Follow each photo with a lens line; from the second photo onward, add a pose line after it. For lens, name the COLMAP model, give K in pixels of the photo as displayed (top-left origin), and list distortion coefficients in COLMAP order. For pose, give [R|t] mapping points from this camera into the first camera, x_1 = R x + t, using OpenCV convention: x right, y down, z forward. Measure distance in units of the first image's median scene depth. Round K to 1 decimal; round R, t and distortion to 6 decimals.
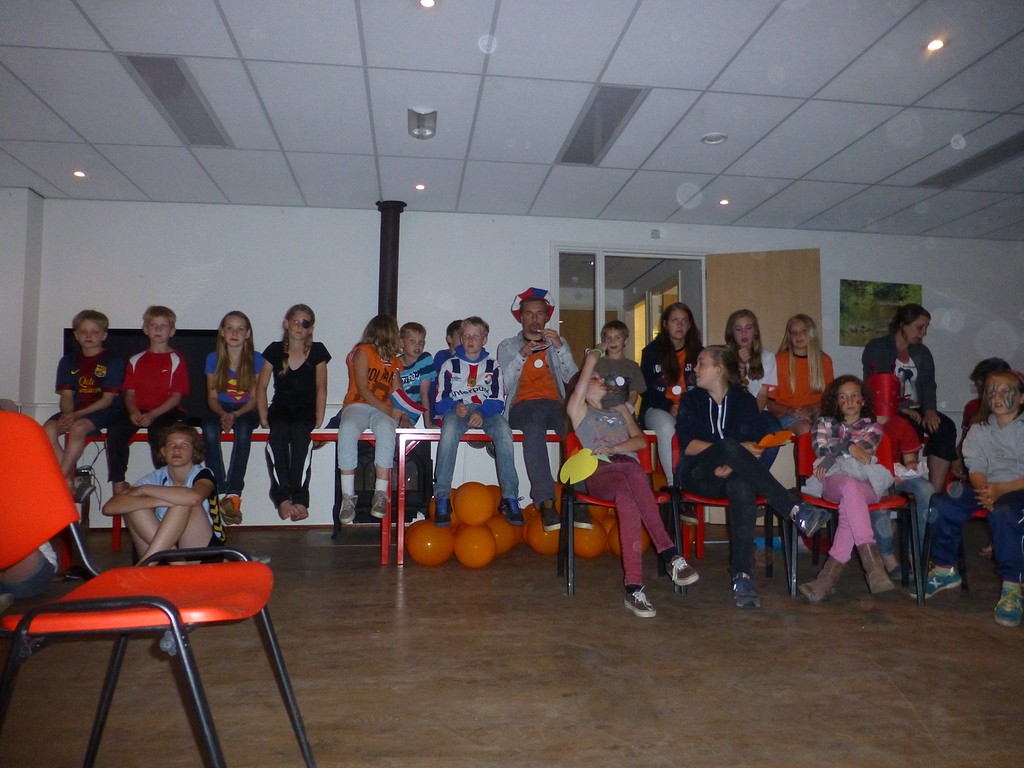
lens RADIAL K [[729.7, 0, 514.9], [0, 729.7, 366.9], [0, 0, 1]] dist [-0.008366, -0.001970]
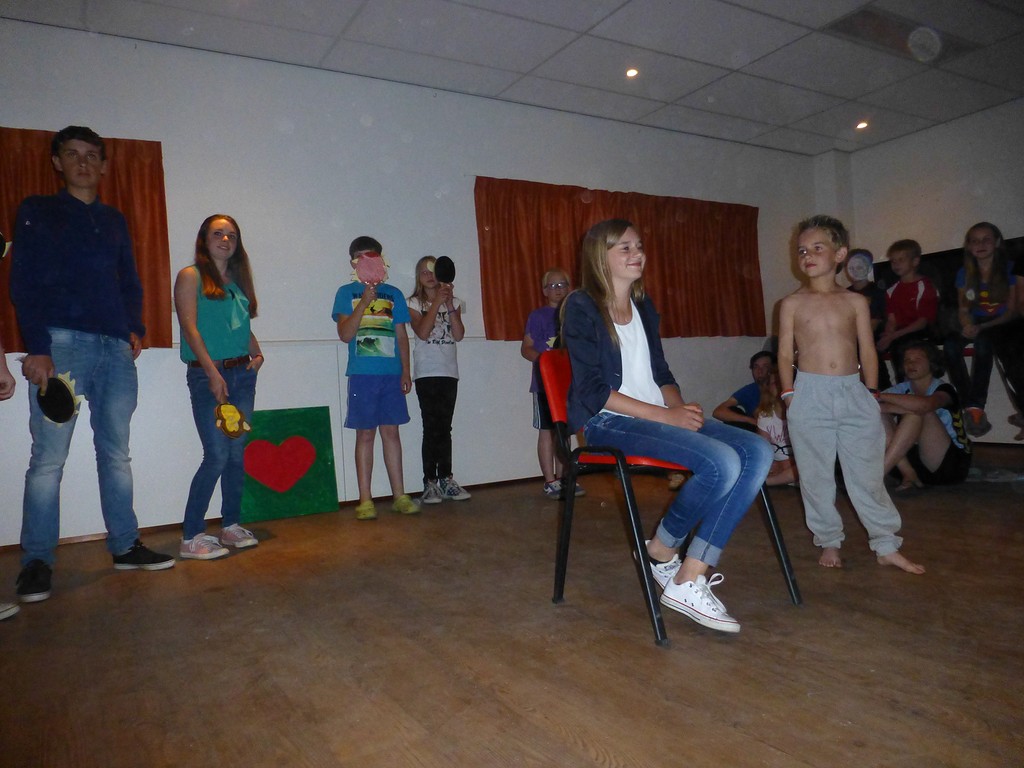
lens RADIAL K [[748.7, 0, 512.0], [0, 748.7, 384.0], [0, 0, 1]] dist [-0.008344, -0.003833]
pose [[0.392573, -0.012580, -0.919635, 0.305482], [0.139725, 0.989116, 0.046116, 0.003134], [0.909045, -0.146599, 0.390058, 0.006323]]
